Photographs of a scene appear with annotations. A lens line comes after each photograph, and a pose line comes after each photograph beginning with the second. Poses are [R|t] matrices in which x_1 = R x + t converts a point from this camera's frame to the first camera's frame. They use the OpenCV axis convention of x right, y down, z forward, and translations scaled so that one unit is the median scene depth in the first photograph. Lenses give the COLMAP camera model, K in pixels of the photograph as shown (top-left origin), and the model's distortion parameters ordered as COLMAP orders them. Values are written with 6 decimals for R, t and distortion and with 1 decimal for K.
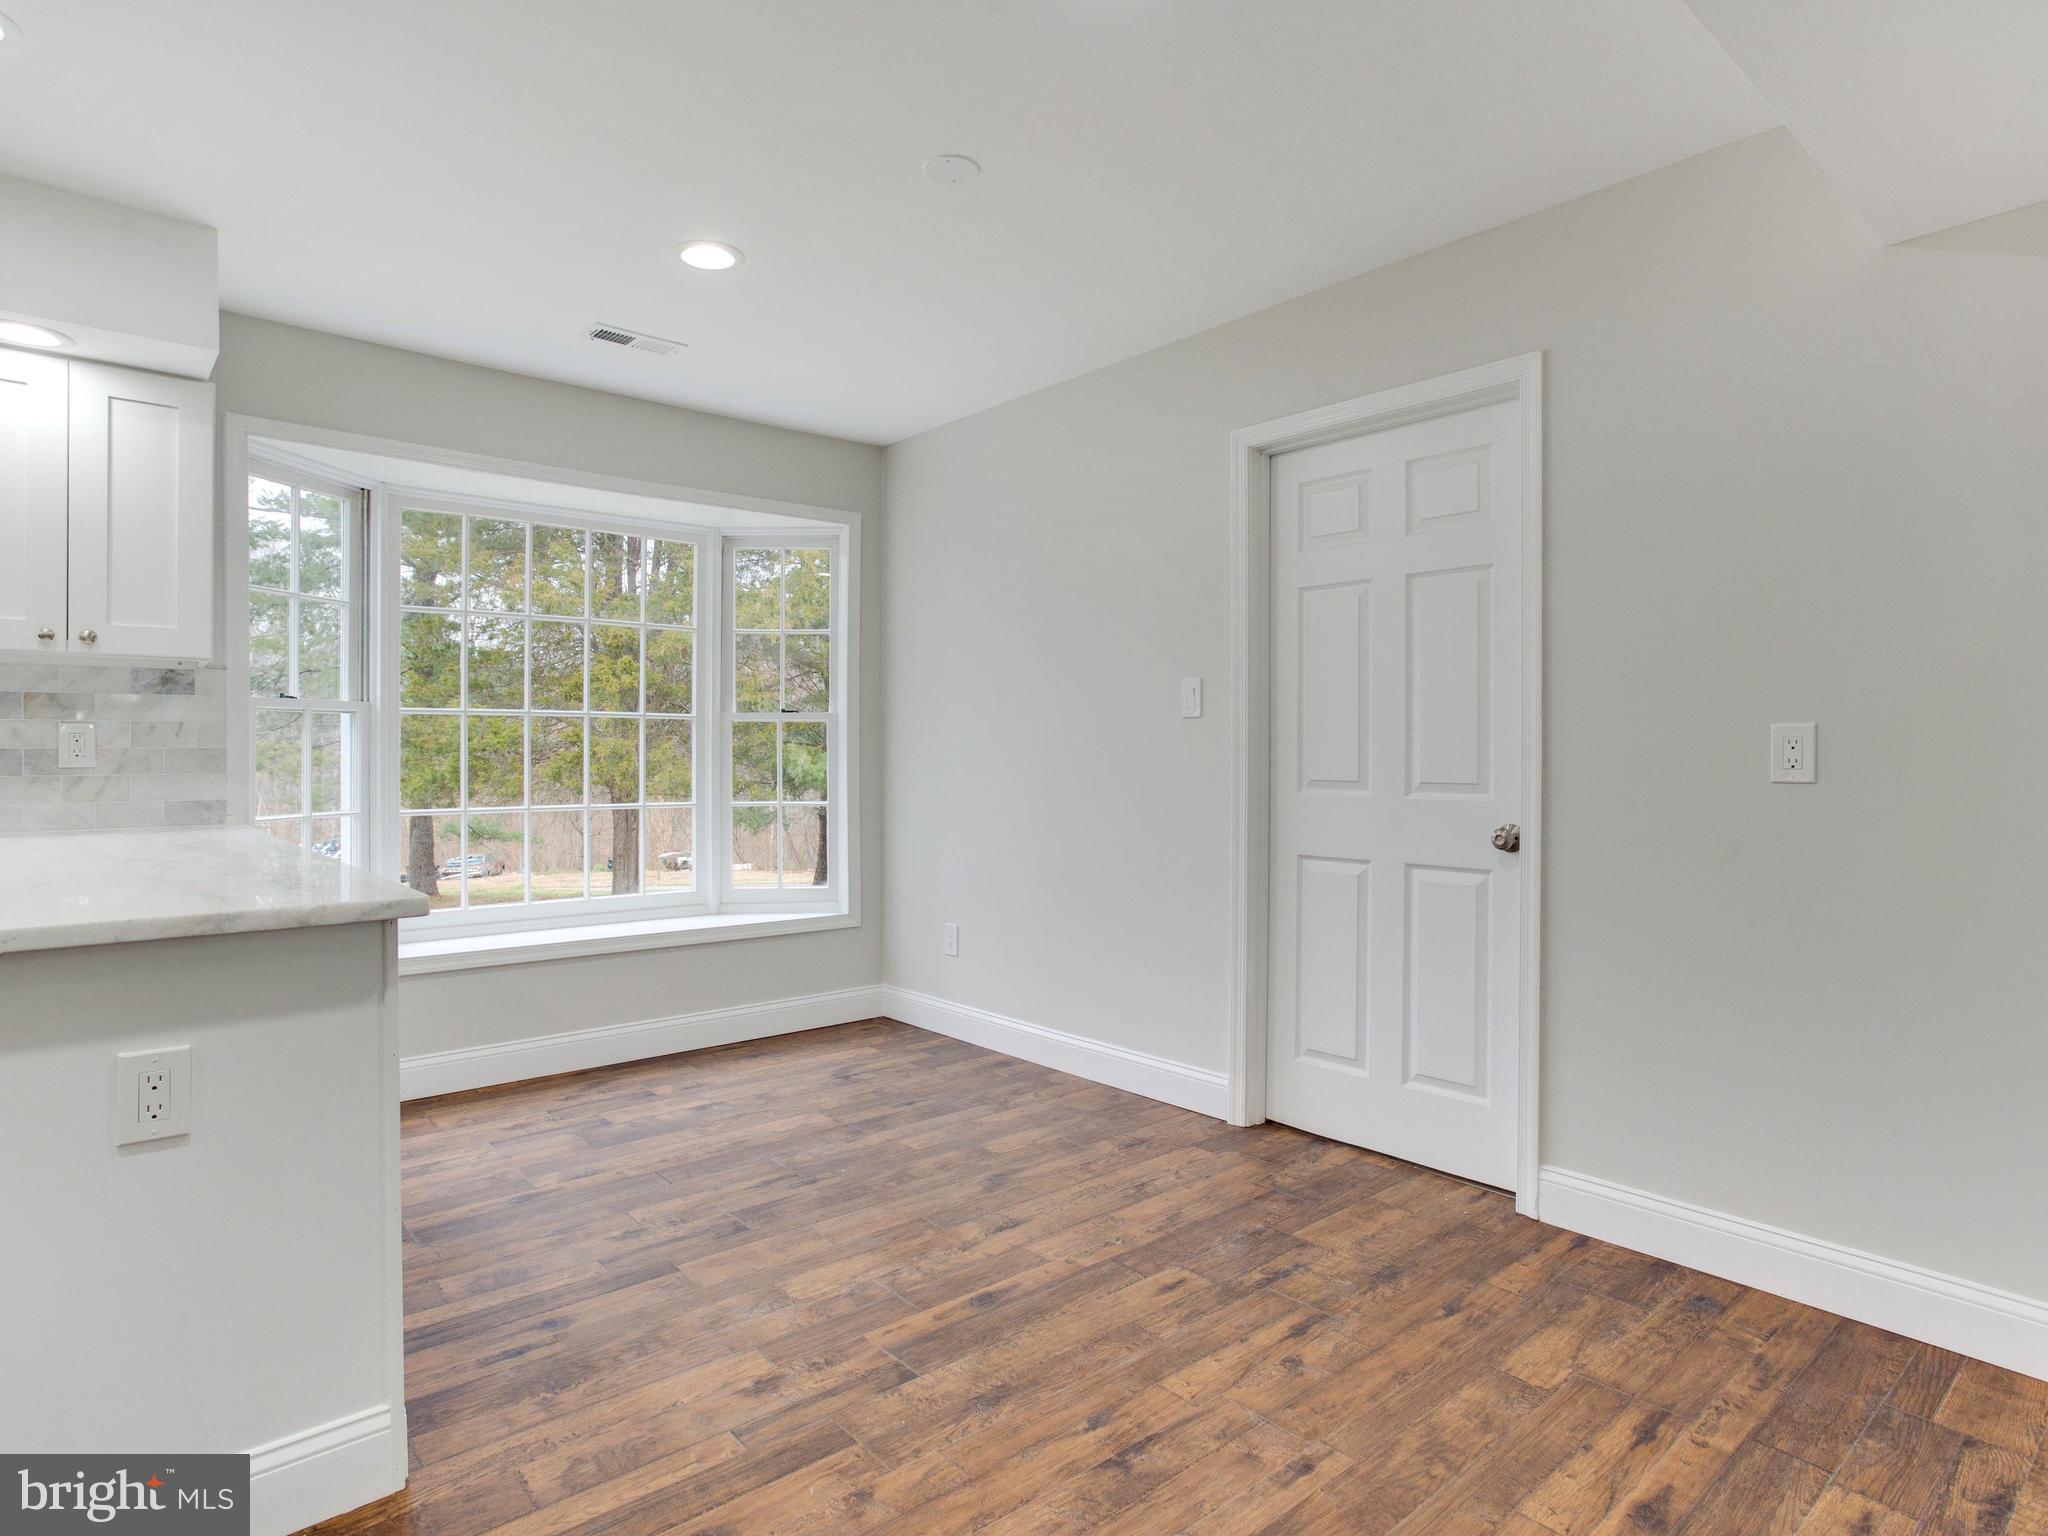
lens RADIAL K [[1159.9, 0, 1015.5], [0, 1159.9, 769.4], [0, 0, 1]] dist [-0.056809, 0.029956]
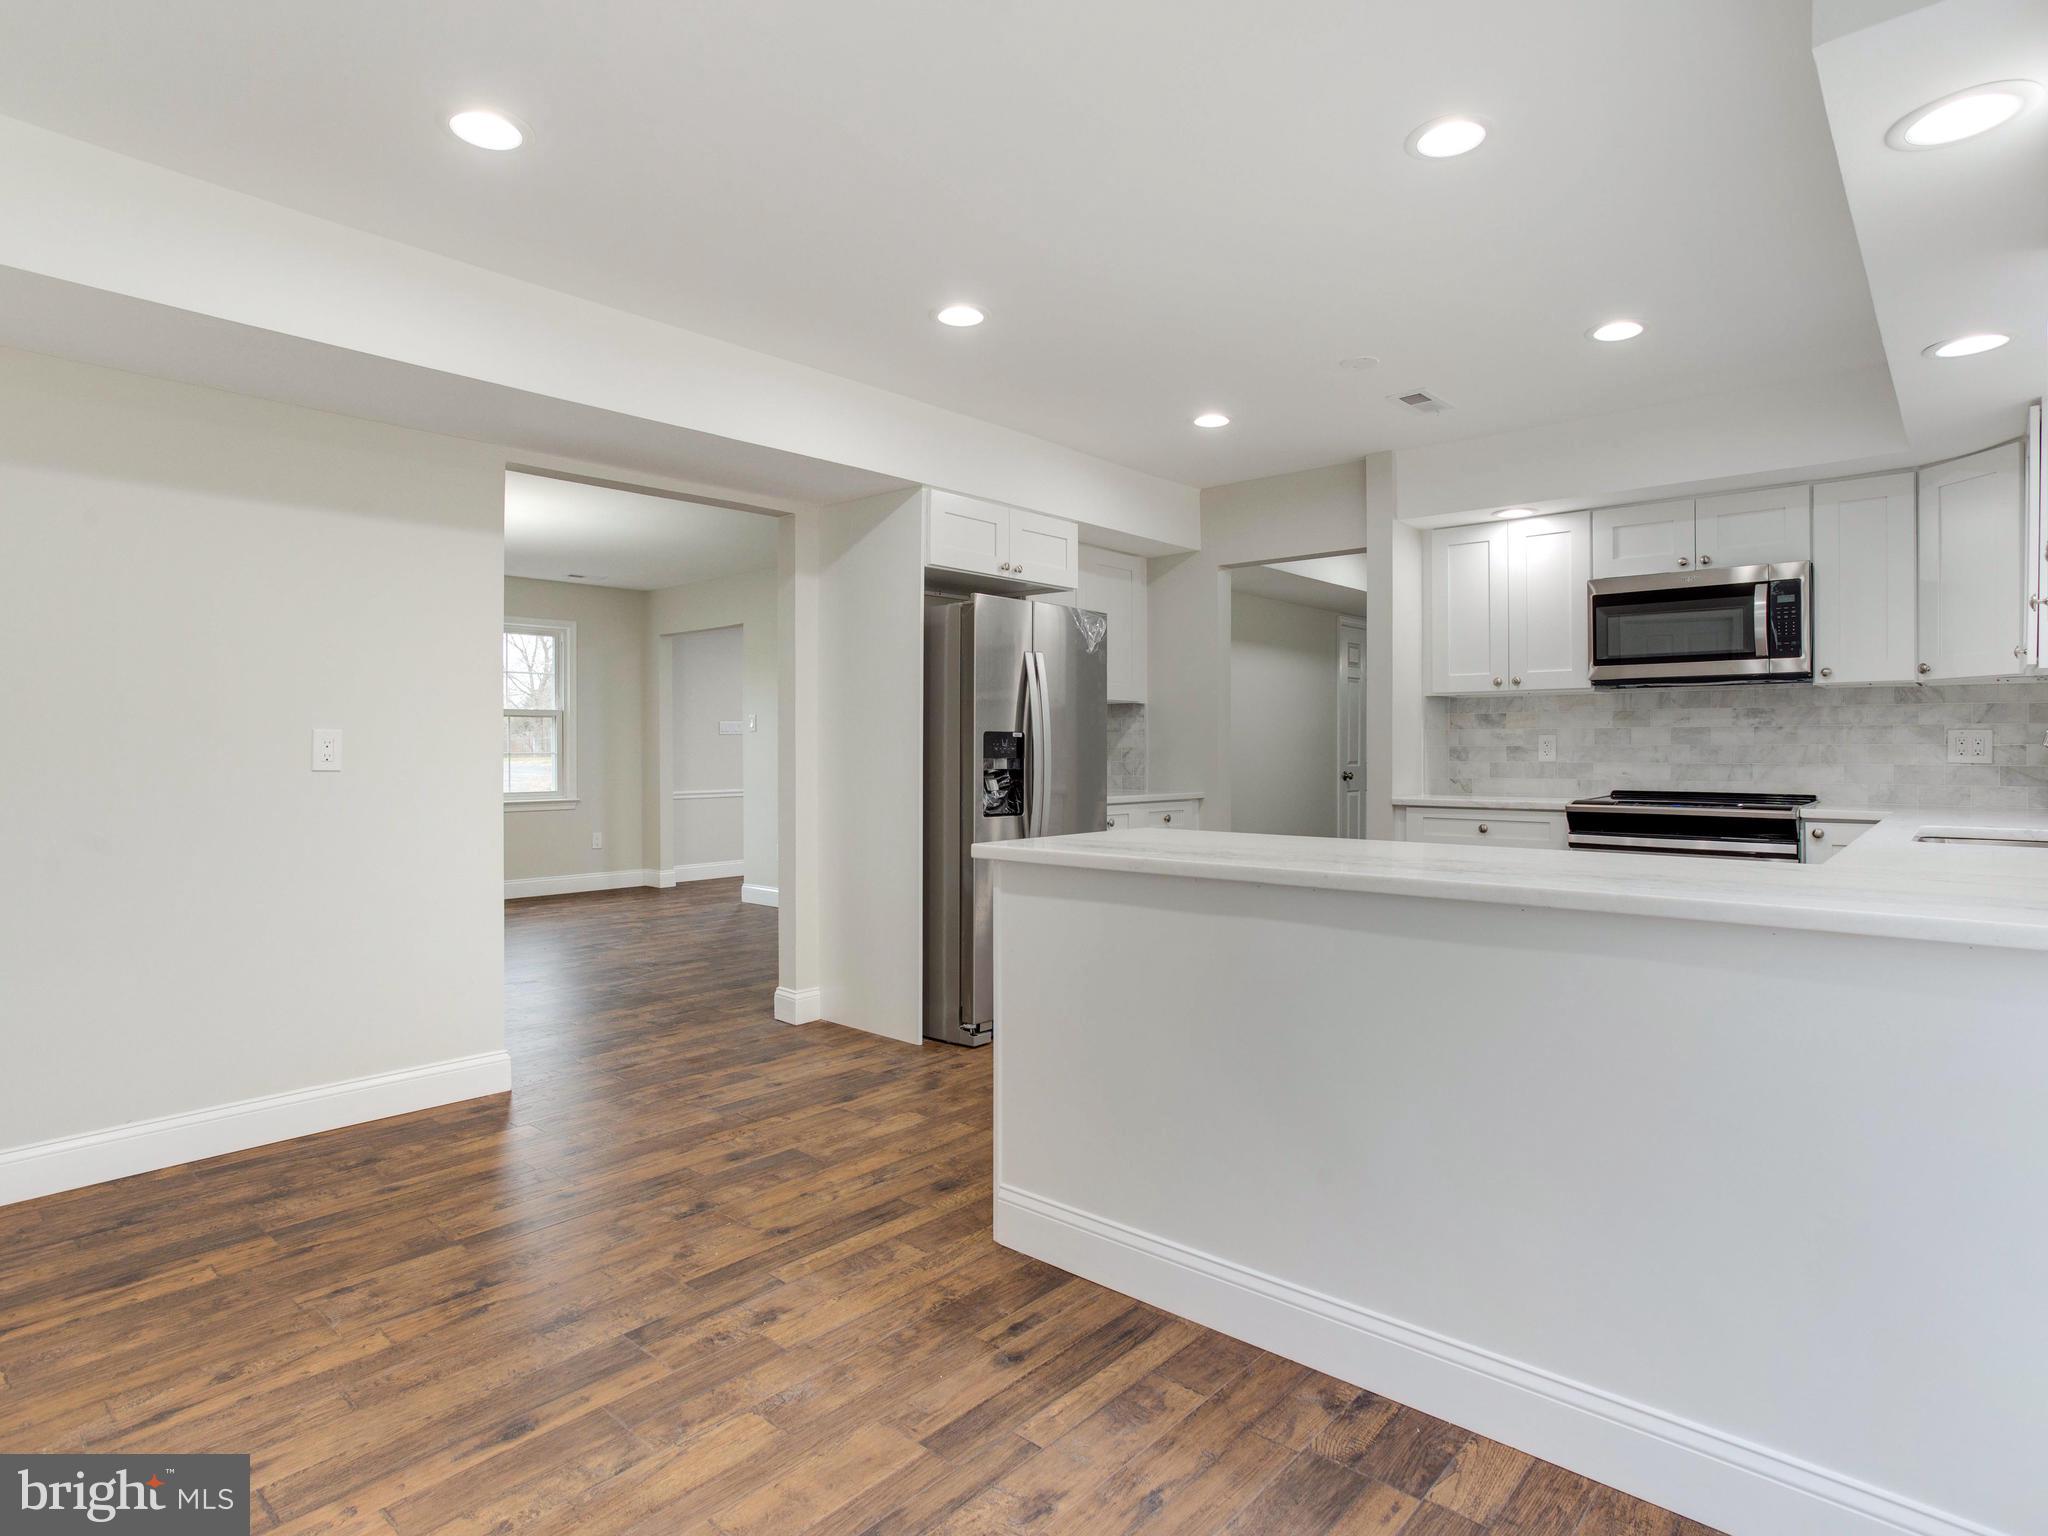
lens RADIAL K [[1115.8, 0, 994.2], [0, 1115.8, 756.3], [0, 0, 1]] dist [-0.050768, 0.026618]
pose [[-0.993108, -0.000432, -0.117205, -0.252194], [-0.002687, 0.999814, 0.019081, -0.024471], [0.117175, 0.019265, -0.992924, 1.676285]]
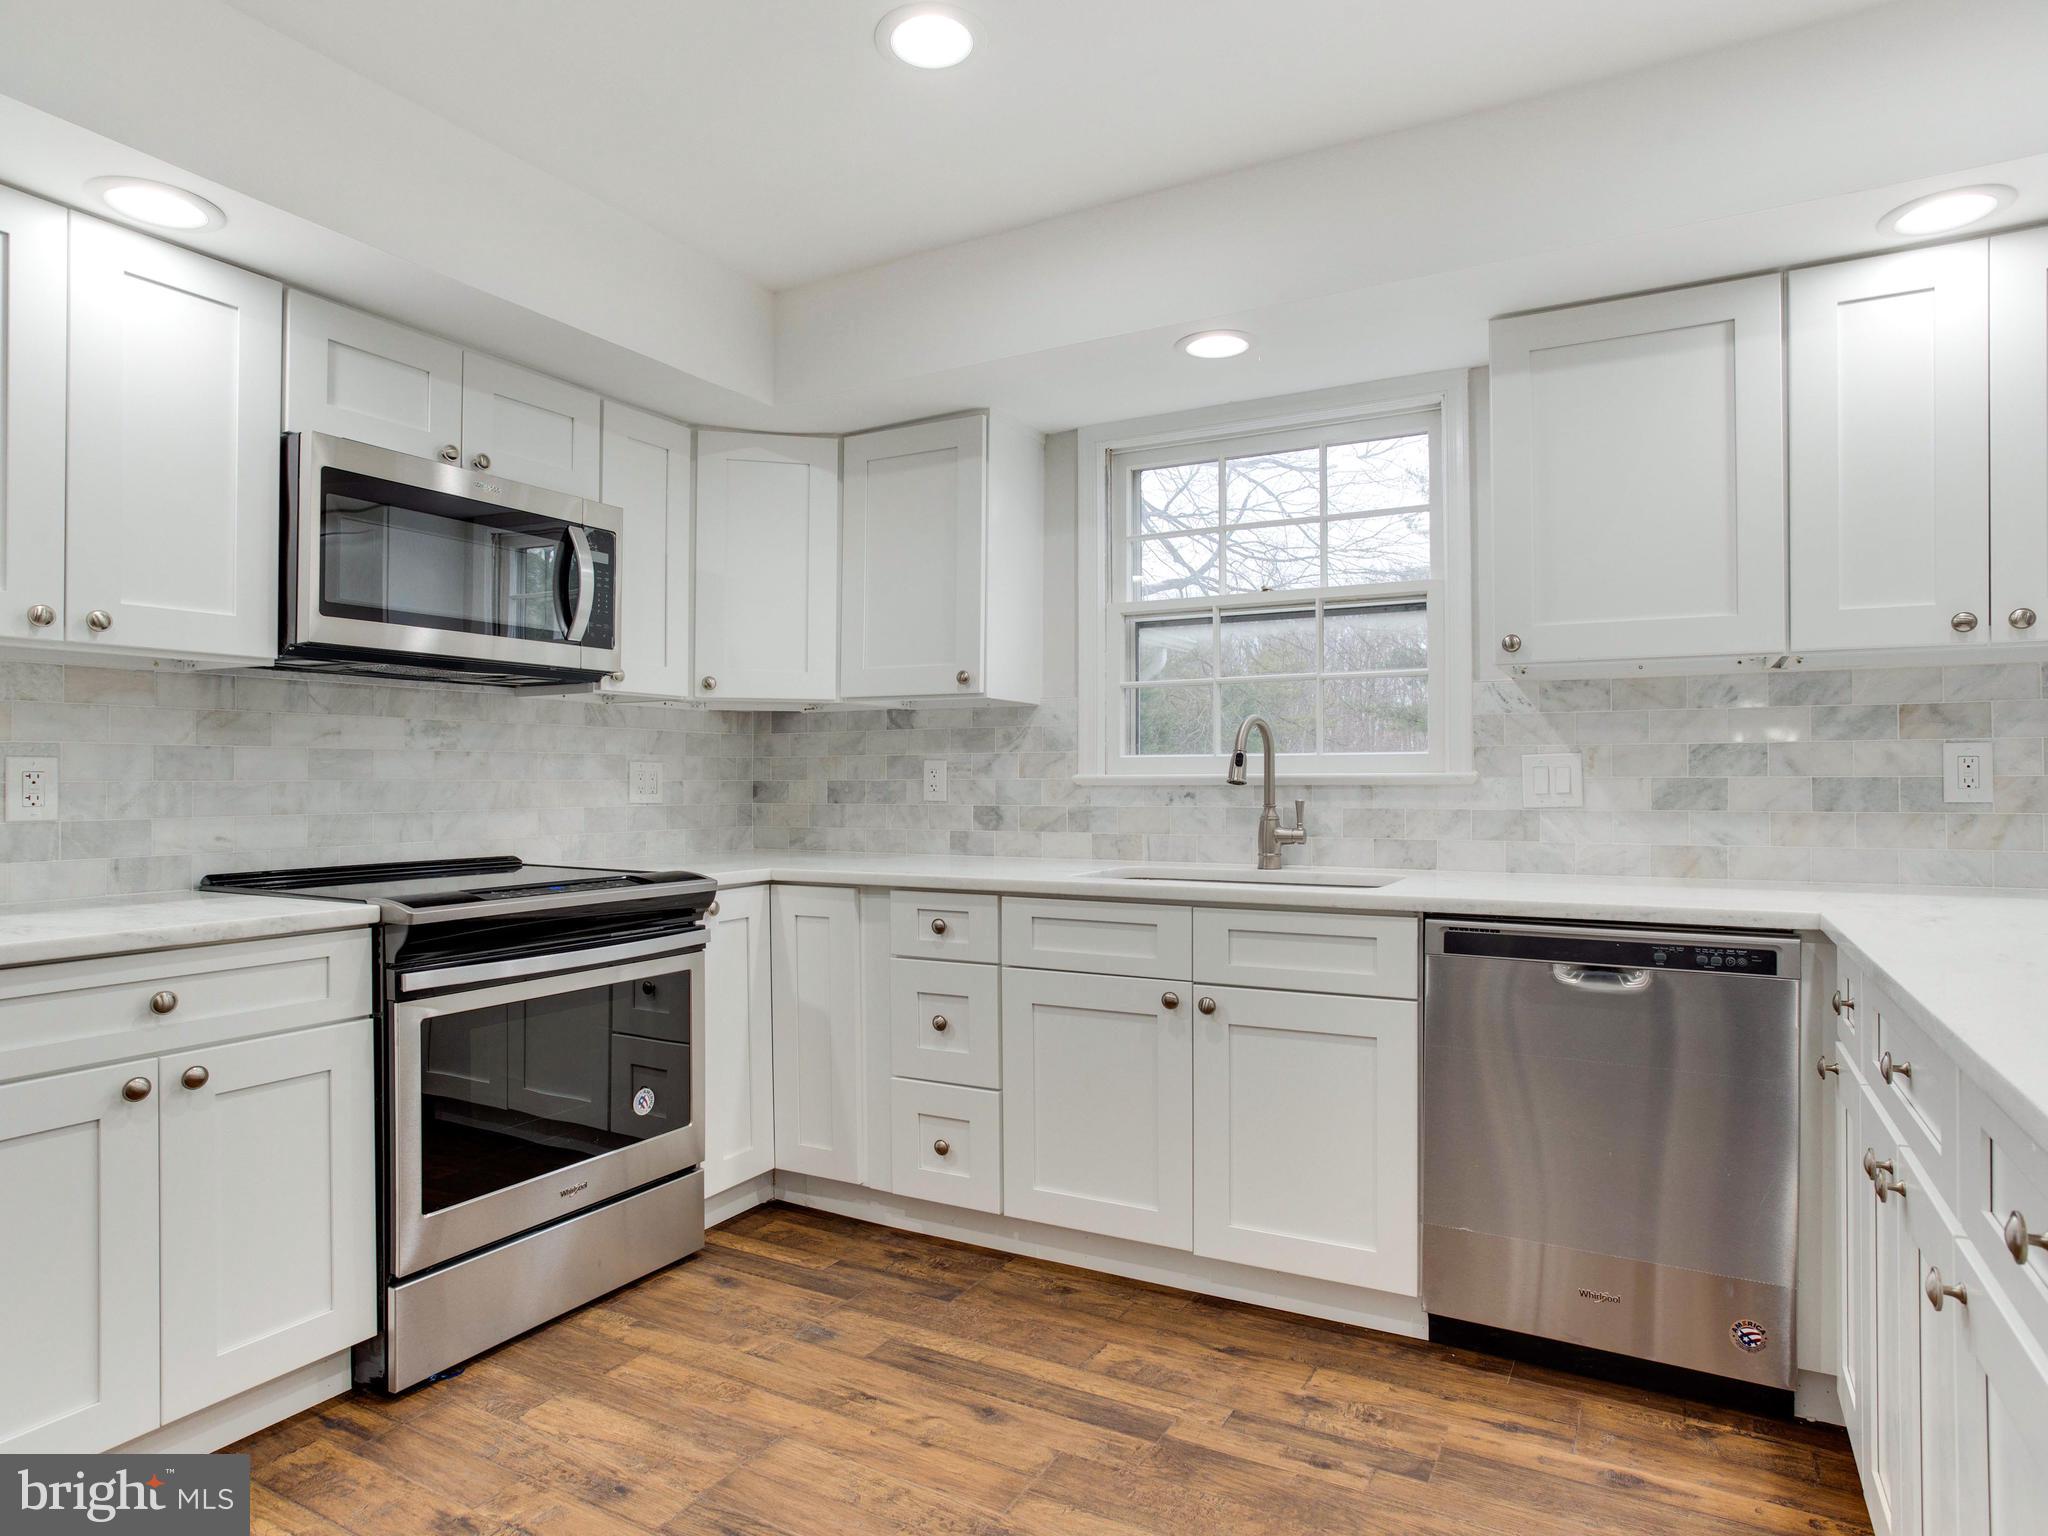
lens RADIAL K [[1159.9, 0, 1015.5], [0, 1159.9, 769.4], [0, 0, 1]] dist [-0.056809, 0.029956]
pose [[0.341972, -0.012510, -0.939627, -0.423562], [-0.006382, 0.999857, -0.015634, -0.009349], [0.939689, 0.011343, 0.341843, 0.193007]]
